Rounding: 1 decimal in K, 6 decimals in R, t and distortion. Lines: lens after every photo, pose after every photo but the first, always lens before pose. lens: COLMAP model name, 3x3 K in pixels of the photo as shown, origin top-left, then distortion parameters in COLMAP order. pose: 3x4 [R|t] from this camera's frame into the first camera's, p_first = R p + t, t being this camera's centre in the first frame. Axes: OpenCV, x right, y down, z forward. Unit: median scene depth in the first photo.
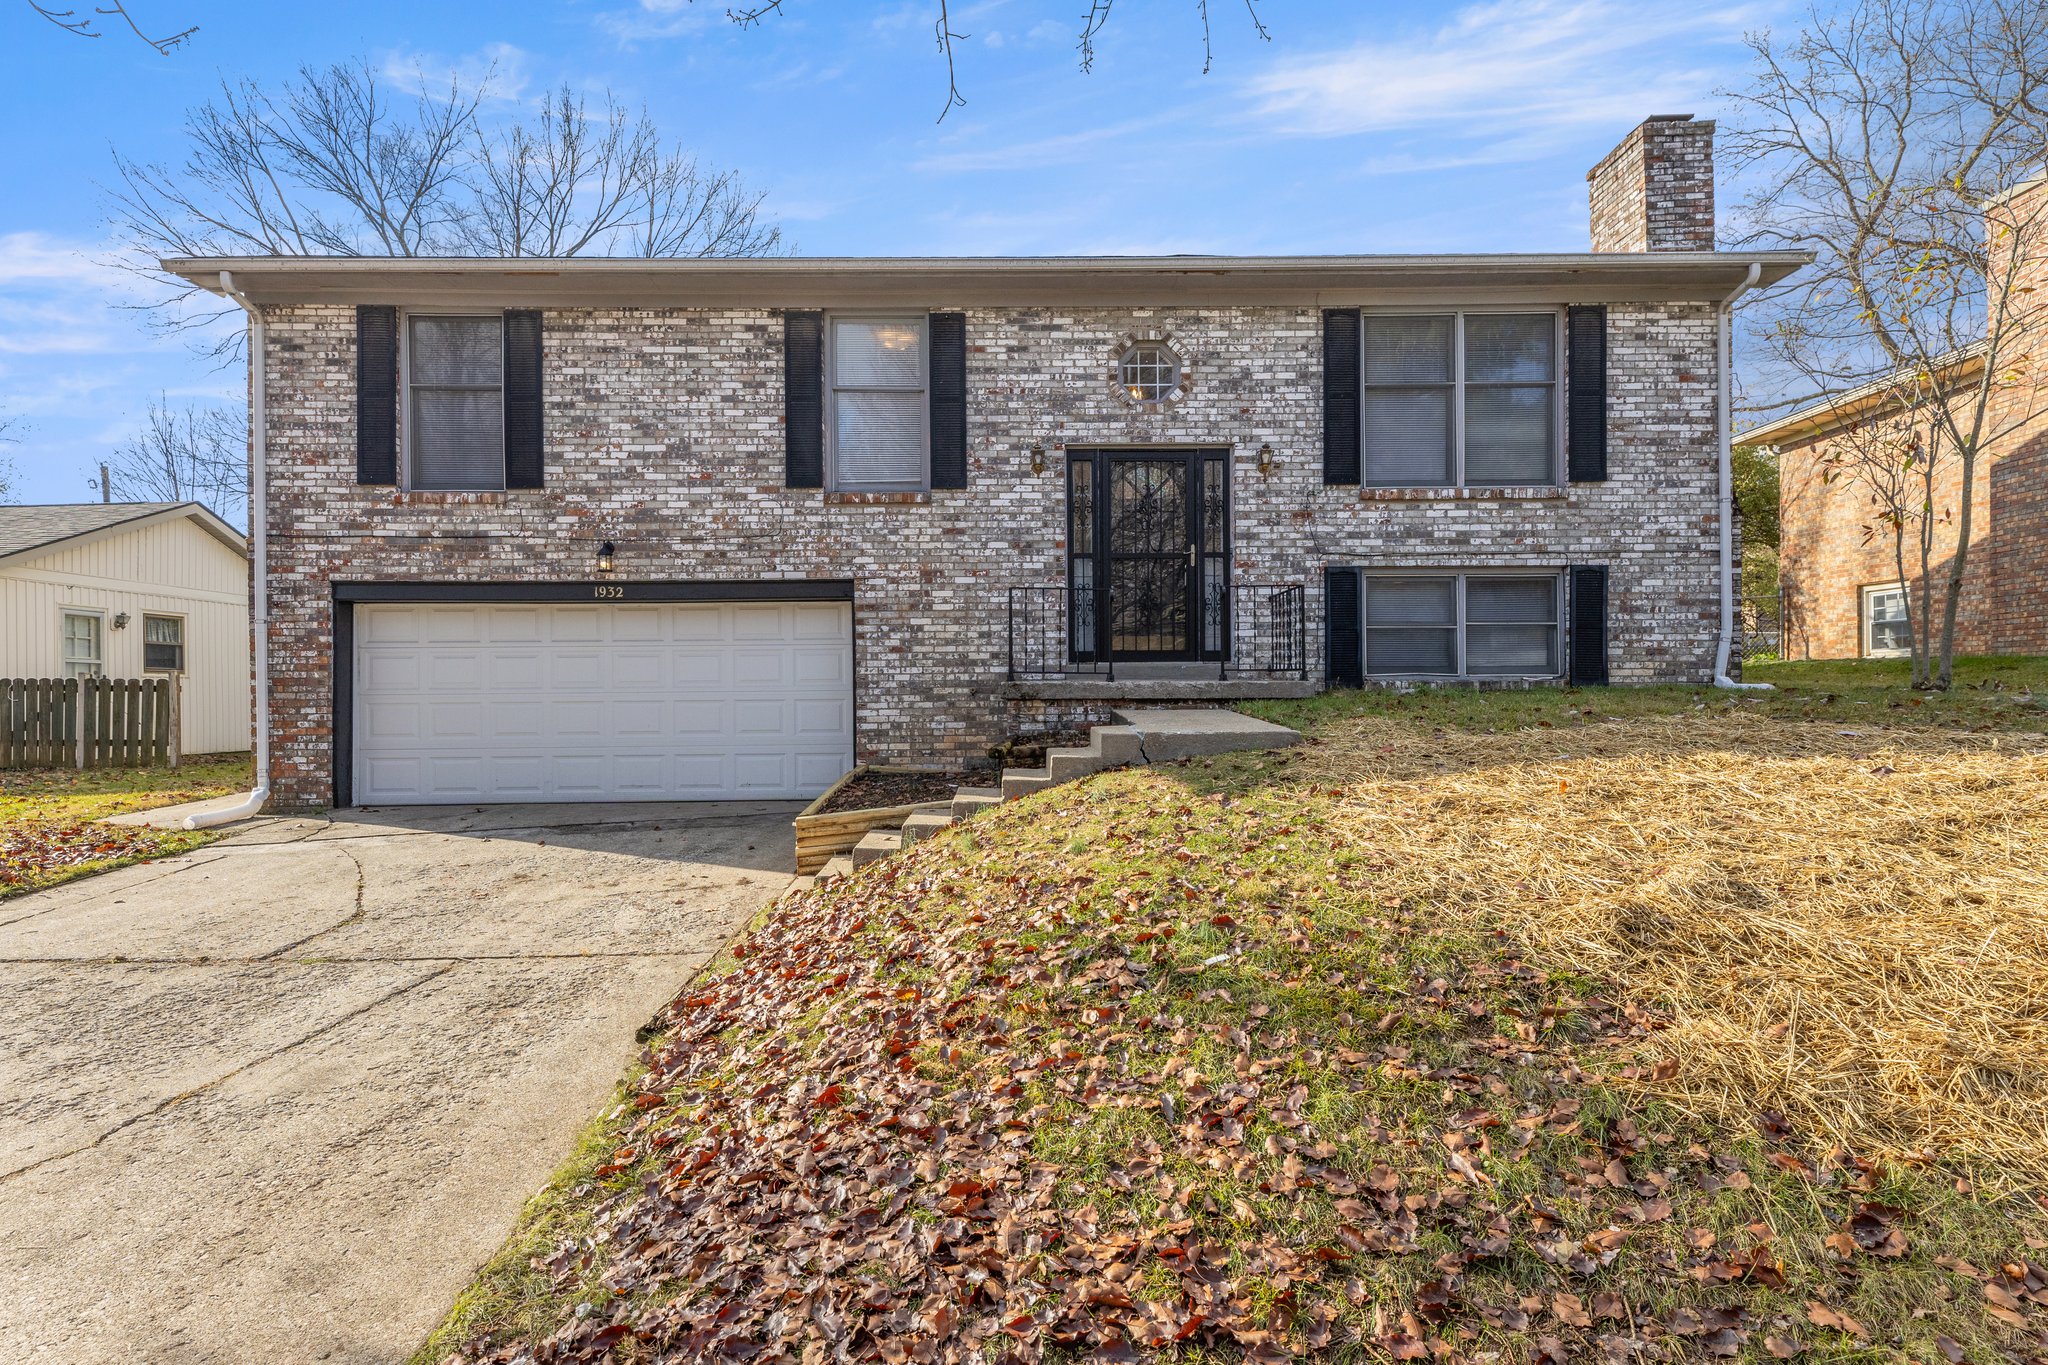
lens RADIAL K [[1055.9, 0, 1025.9], [0, 1055.9, 679.3], [0, 0, 1]] dist [-0.002724, -0.001389]
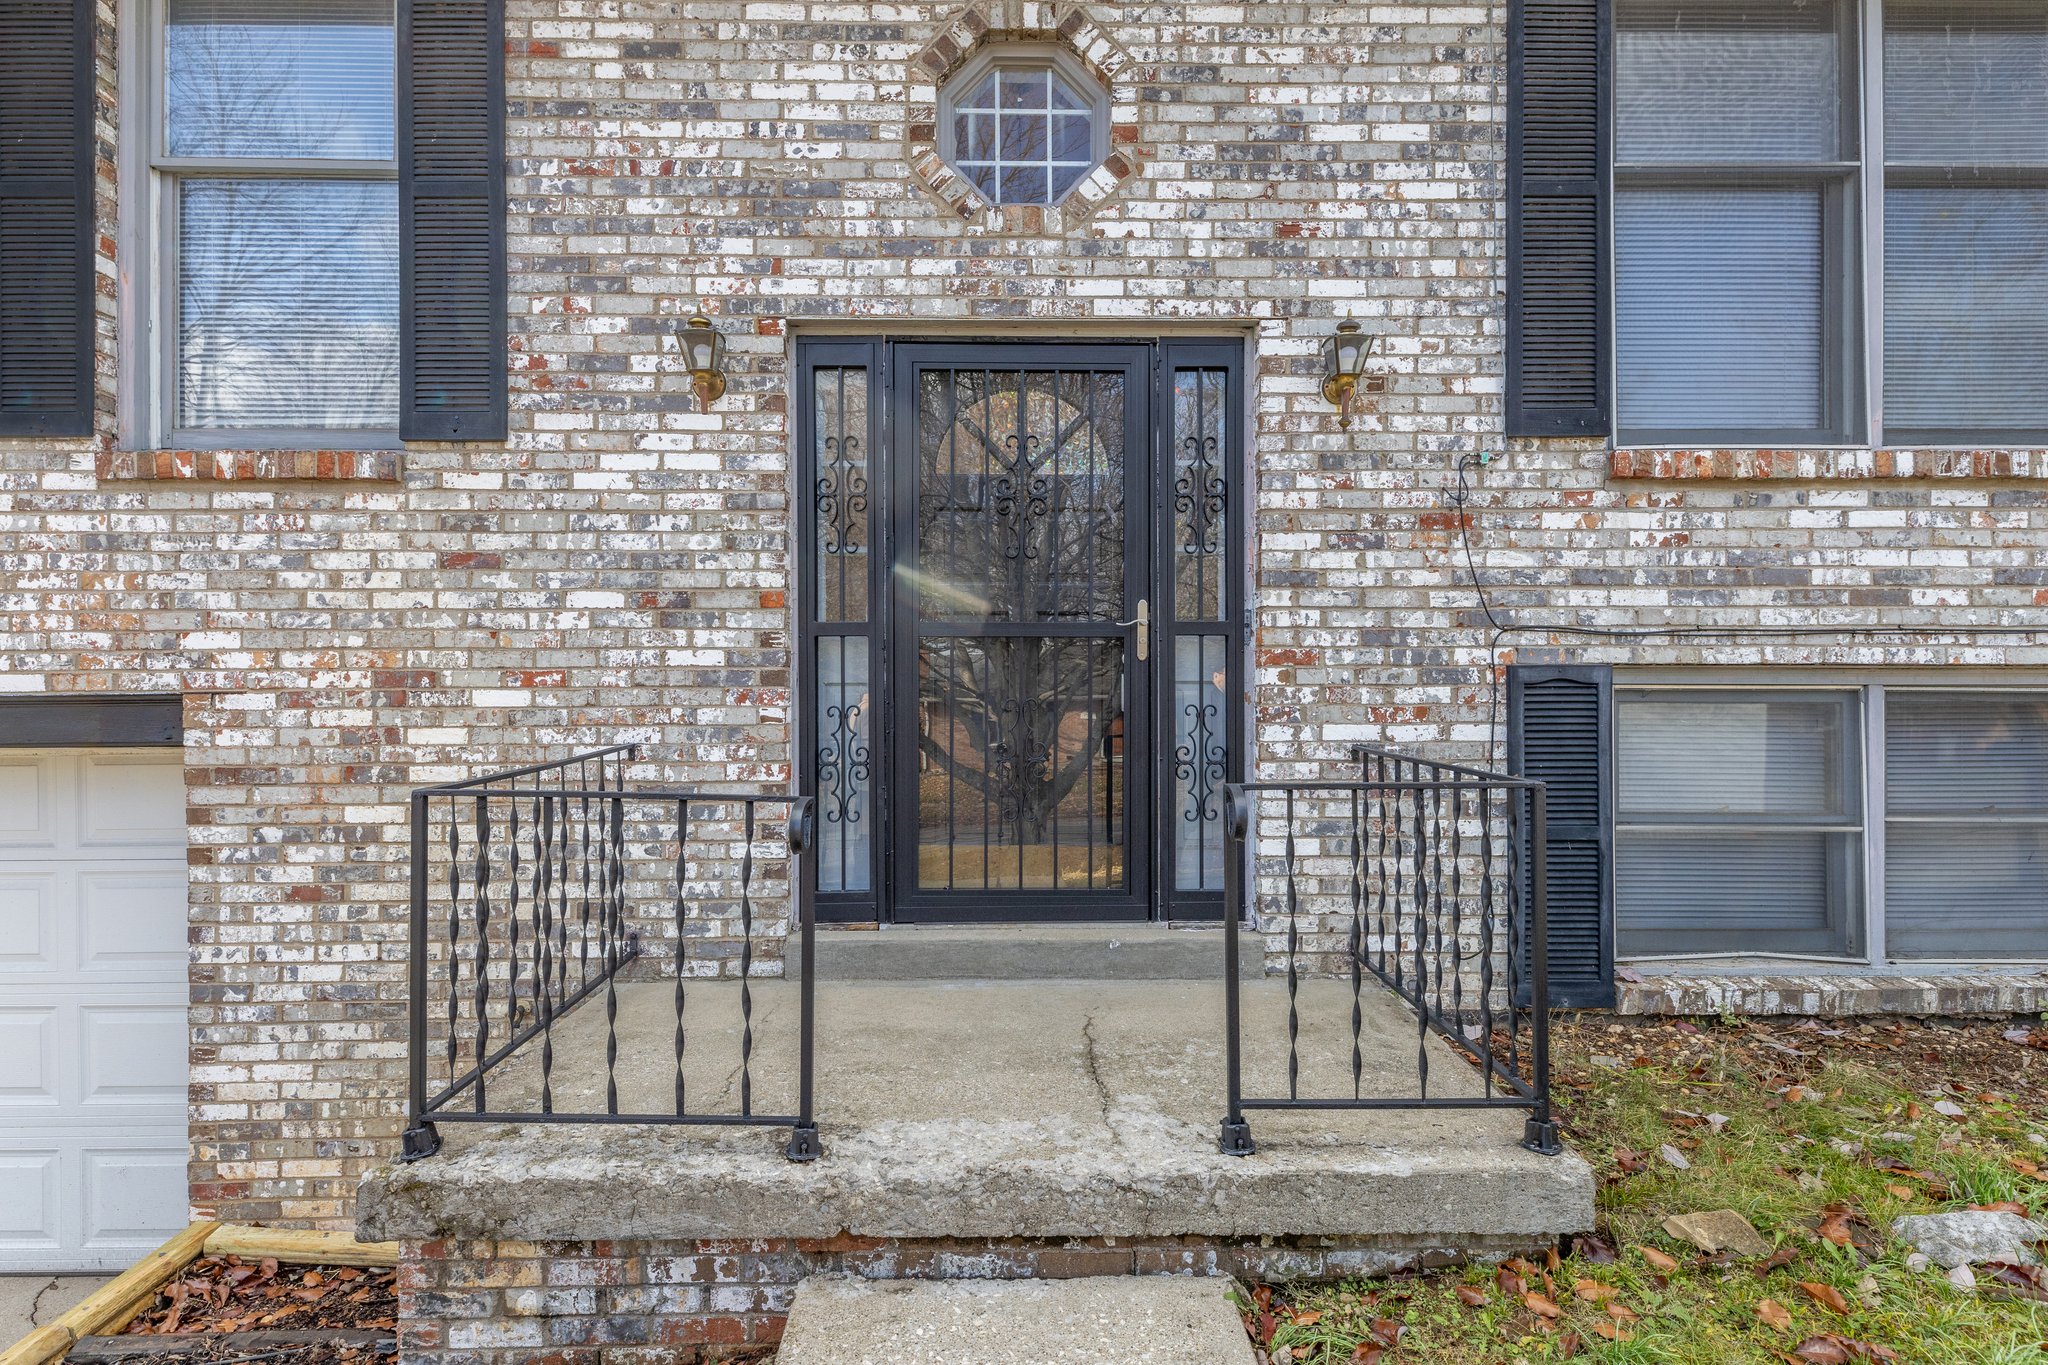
lens RADIAL K [[1055.9, 0, 1022.6], [0, 1055.9, 684.7], [0, 0, 1]] dist [-0.002724, -0.001389]
pose [[0.999905, 0.003948, 0.013239, 0.113052], [-0.003914, 0.999989, -0.002551, -0.098355], [-0.013249, 0.002499, 0.999909, 0.642869]]
